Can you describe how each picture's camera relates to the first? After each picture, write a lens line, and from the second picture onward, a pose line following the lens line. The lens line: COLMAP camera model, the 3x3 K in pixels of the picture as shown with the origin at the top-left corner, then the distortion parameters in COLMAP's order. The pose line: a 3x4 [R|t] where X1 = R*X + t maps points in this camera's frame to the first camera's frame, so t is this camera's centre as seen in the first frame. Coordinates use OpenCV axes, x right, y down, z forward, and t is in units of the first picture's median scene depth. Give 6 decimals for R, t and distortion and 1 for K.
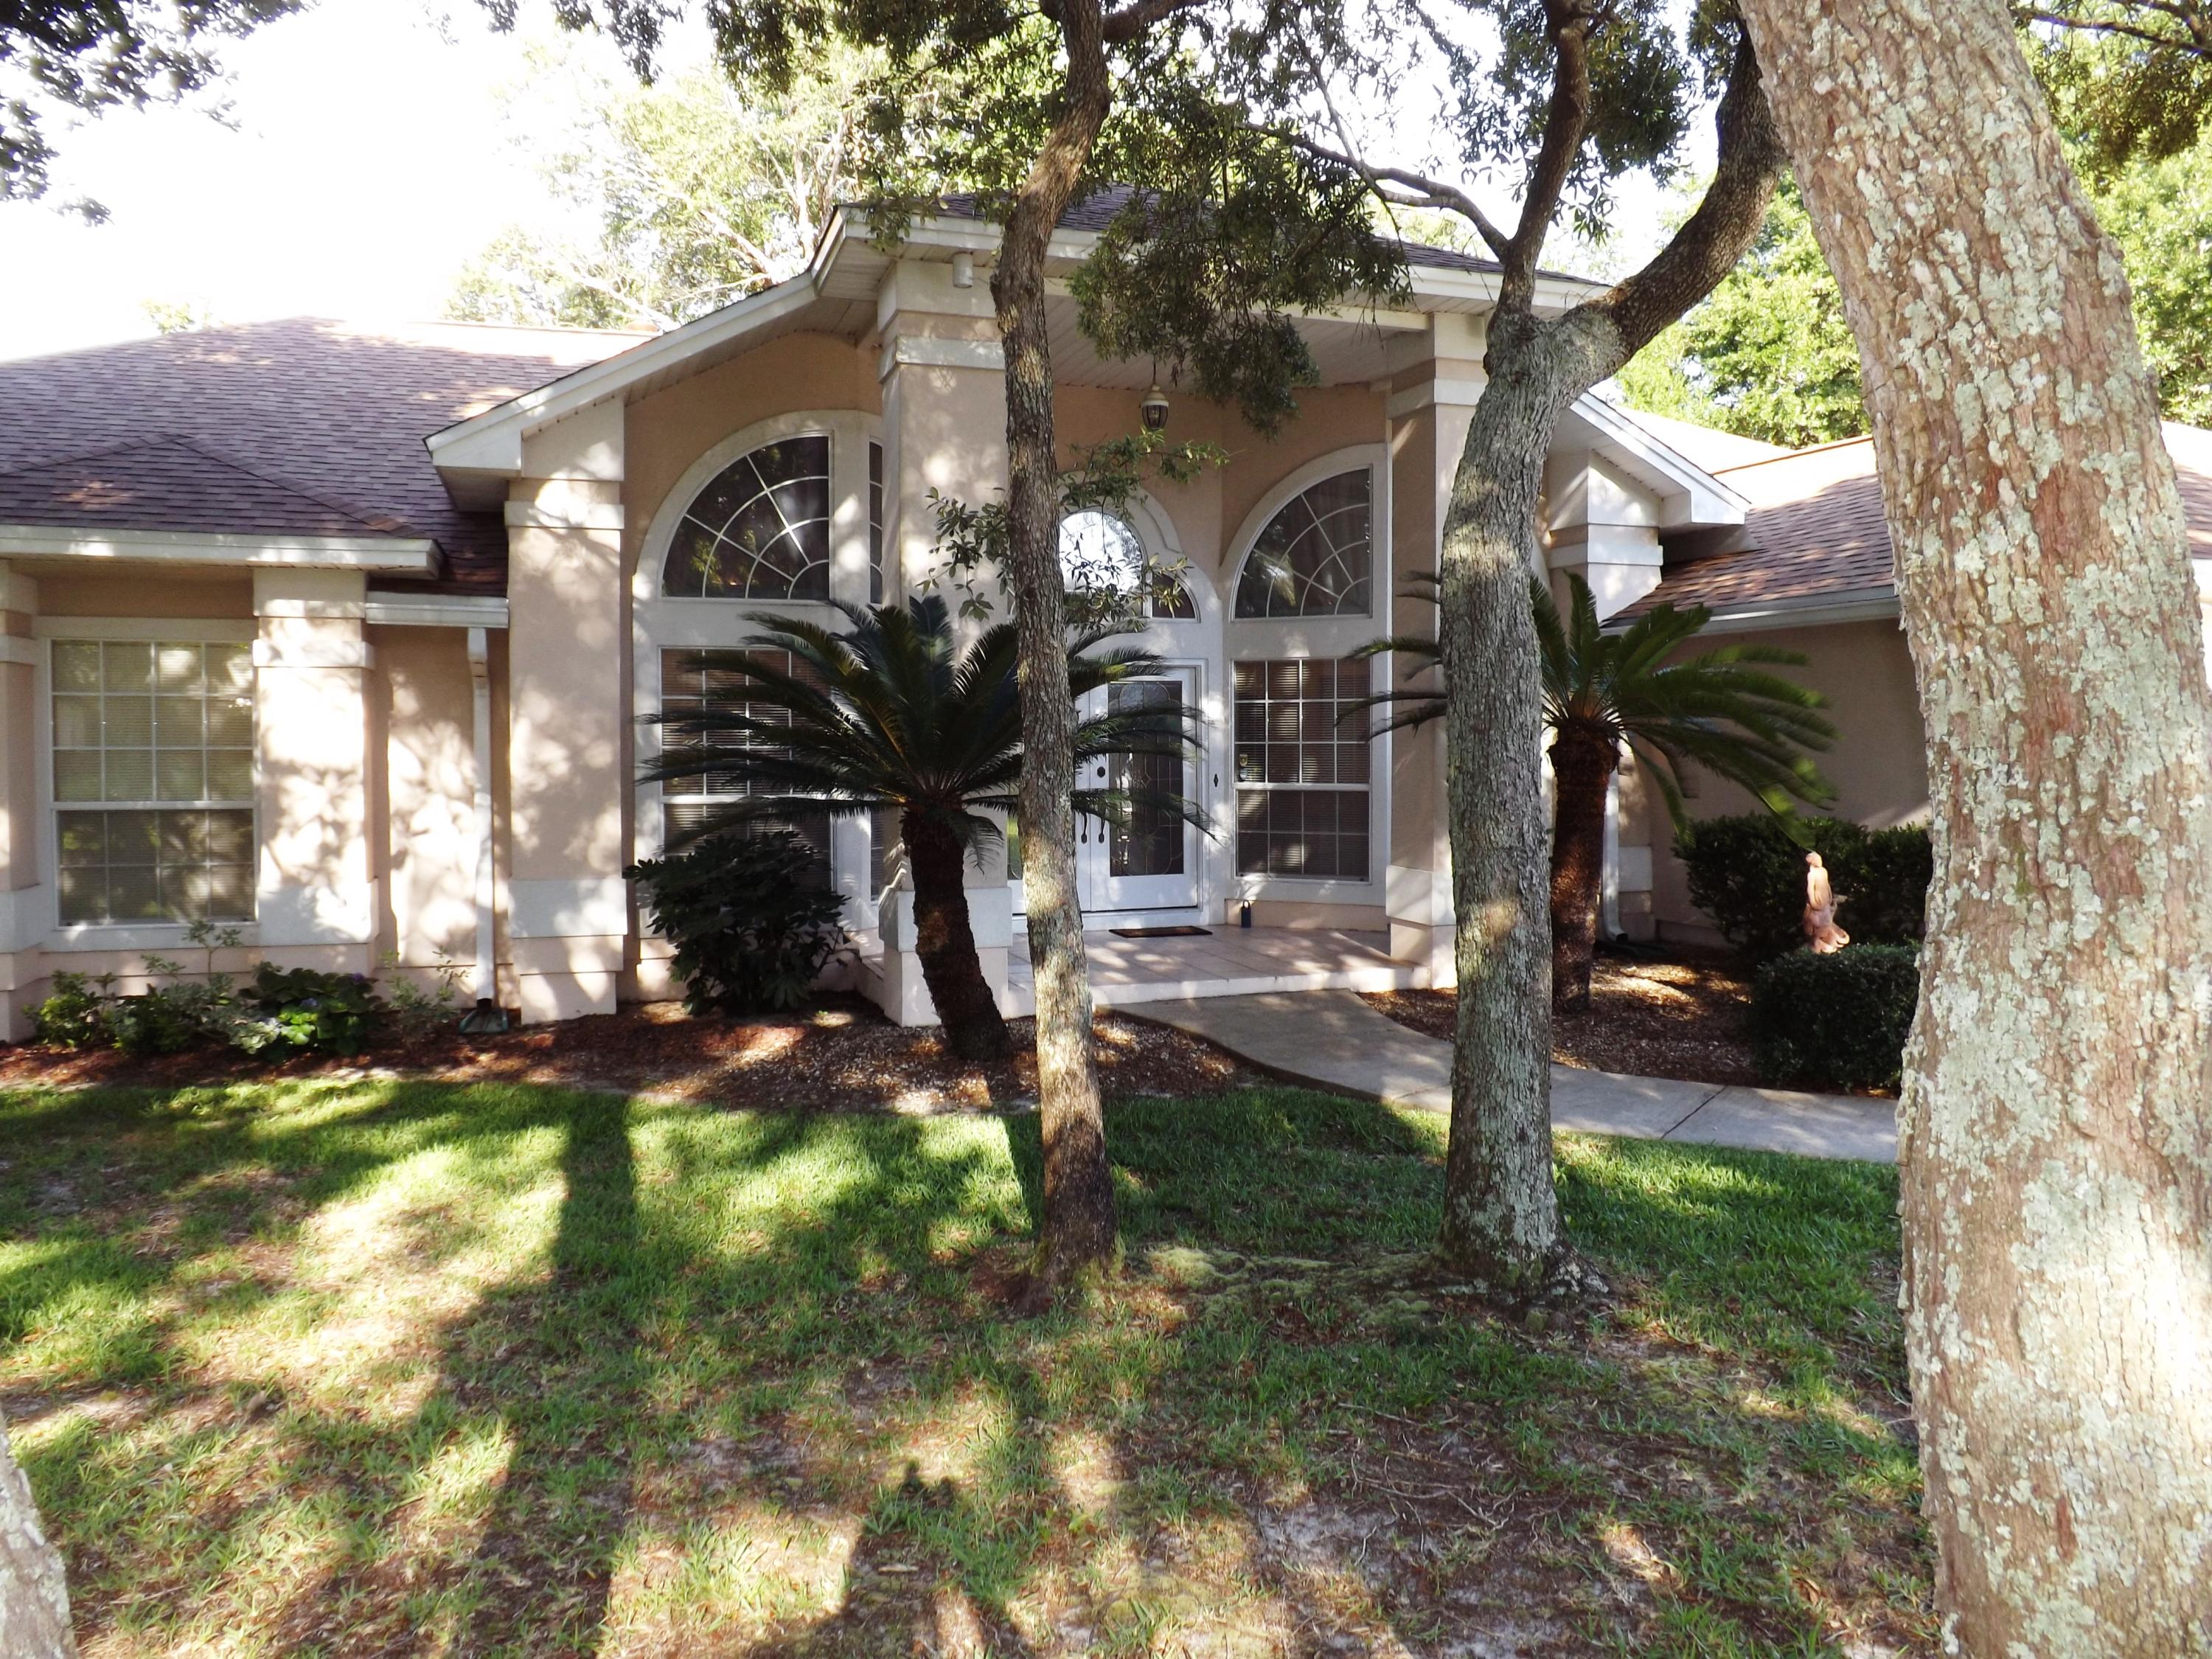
lens RADIAL K [[1607.3, 0, 1105.8], [0, 1607.3, 821.6], [0, 0, 1]] dist [-0.062590, 0.014231]
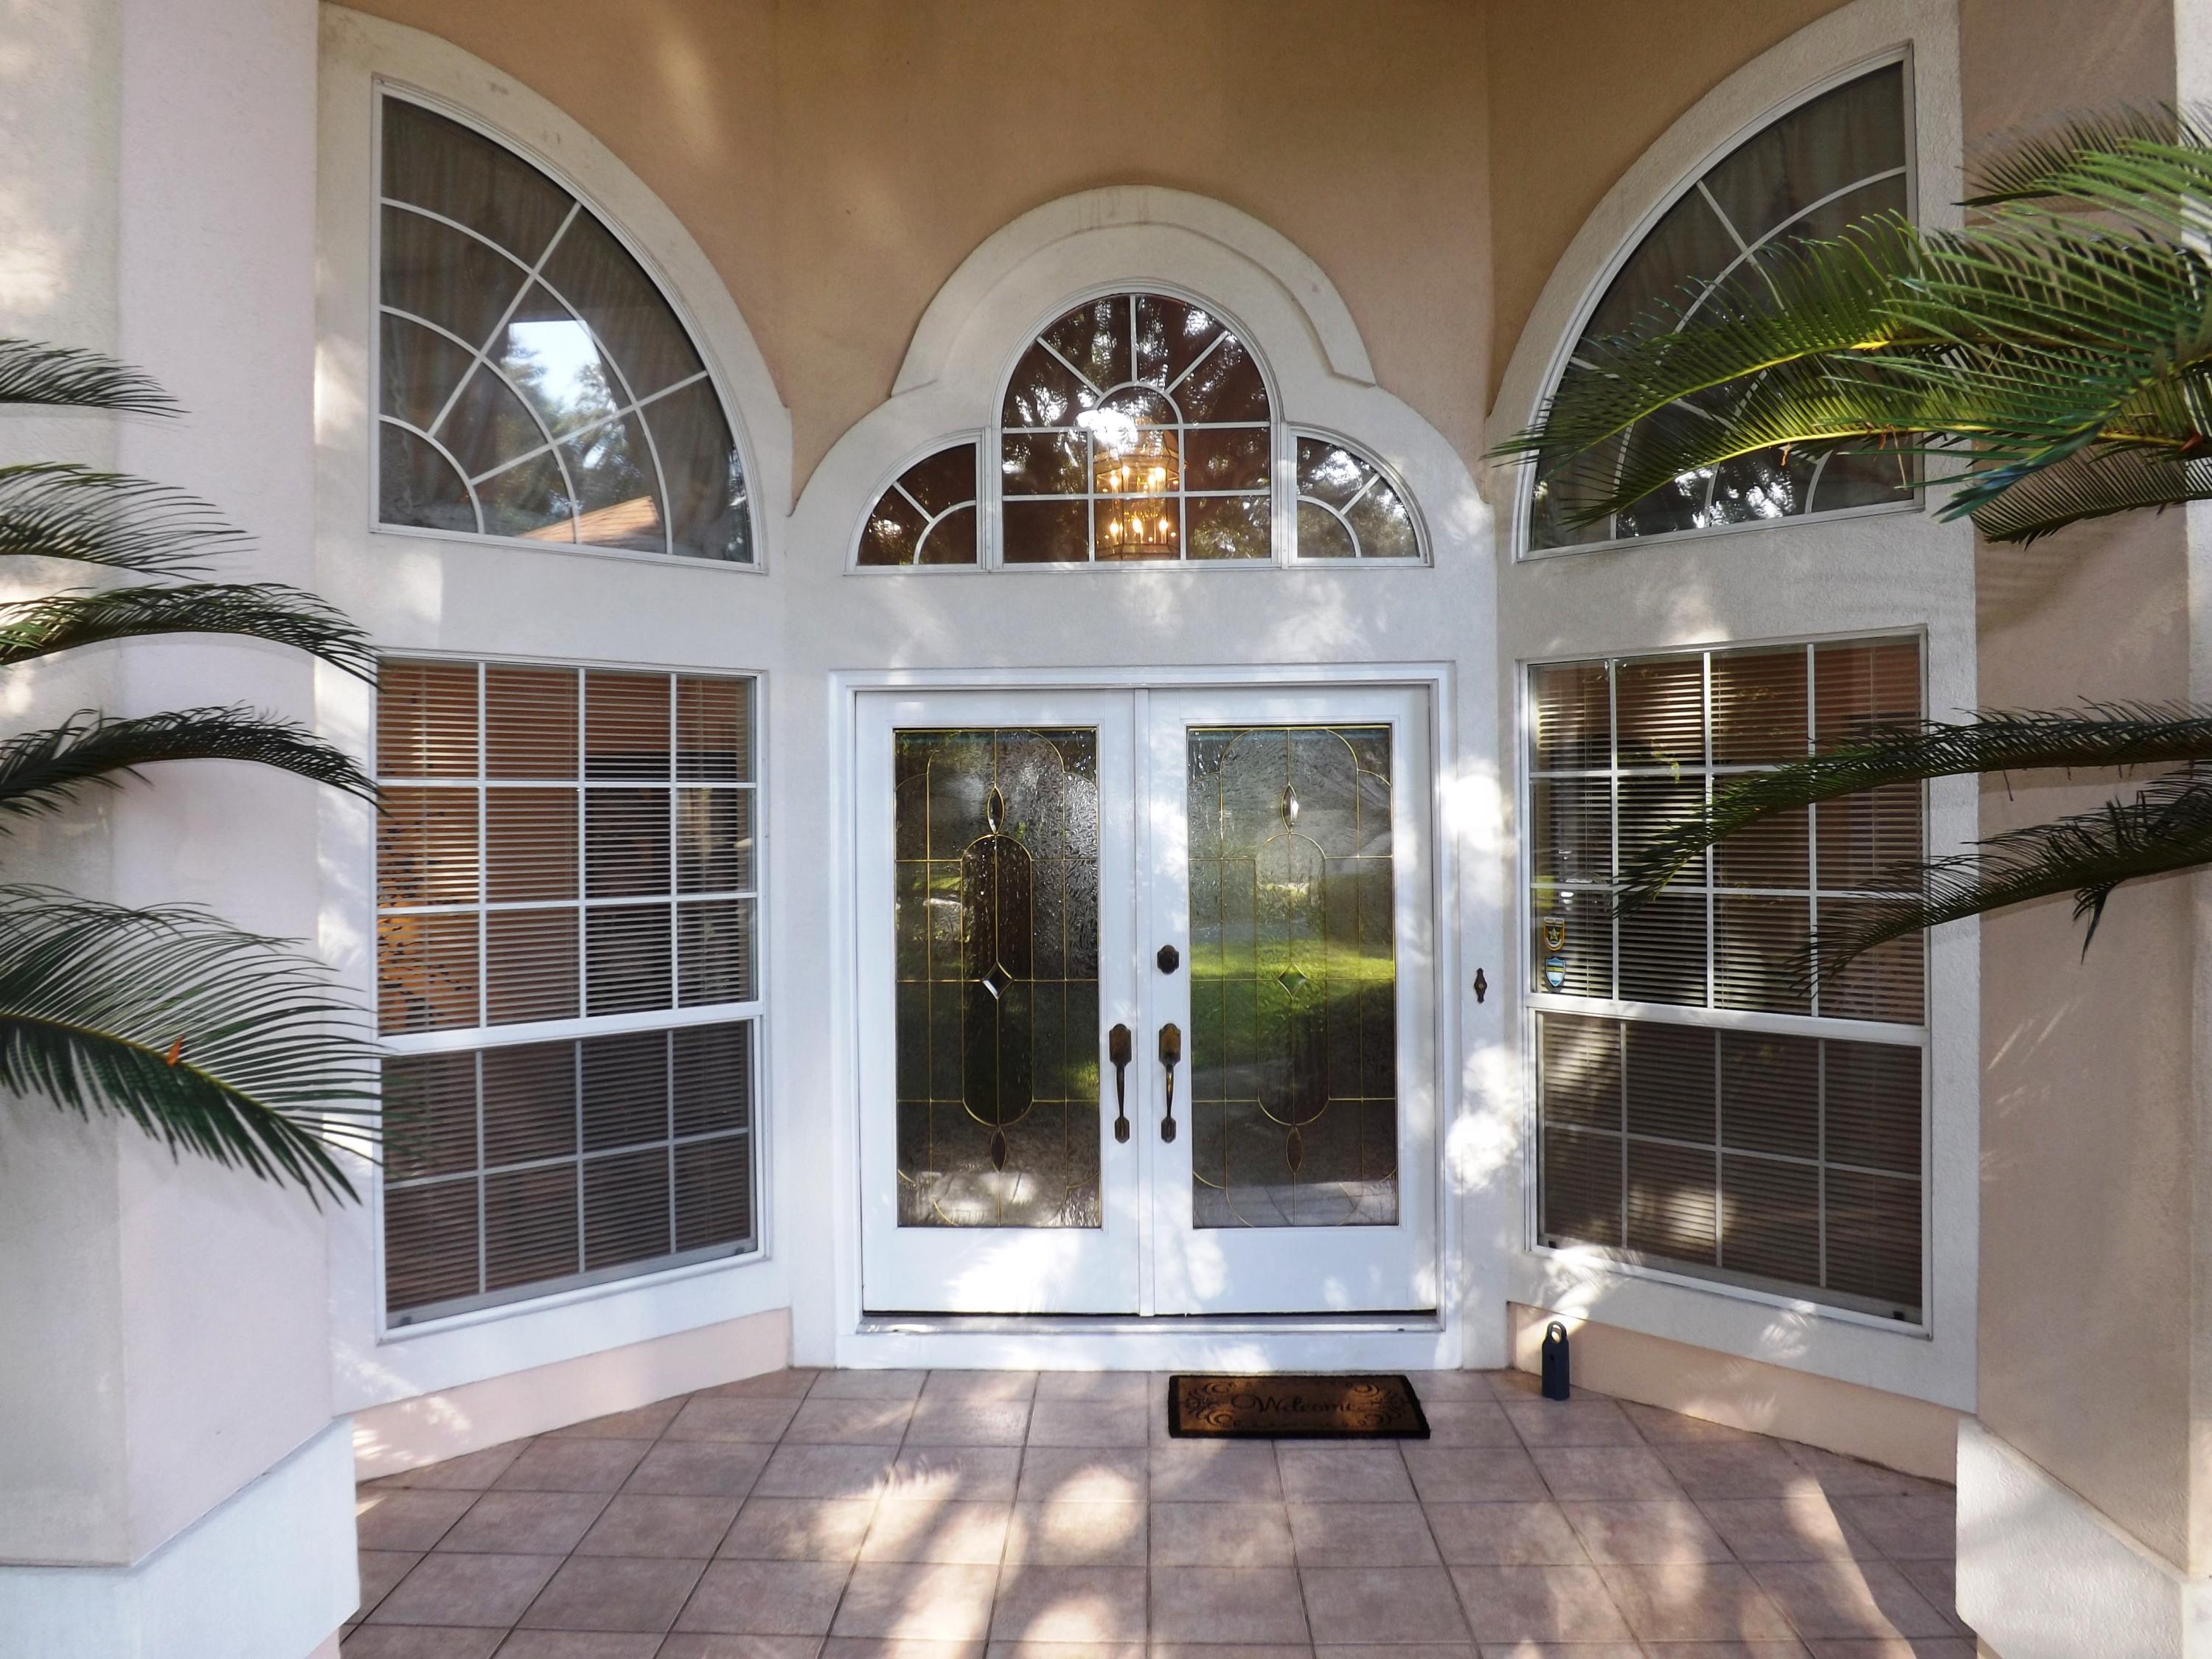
lens RADIAL K [[1607.3, 0, 1096.4], [0, 1607.3, 820.8], [0, 0, 1]] dist [-0.062590, 0.014231]
pose [[0.935156, -0.000712, -0.354235, 0.118523], [-0.014049, 0.999137, -0.039096, -0.049242], [0.353957, 0.041538, 0.934339, 0.628376]]
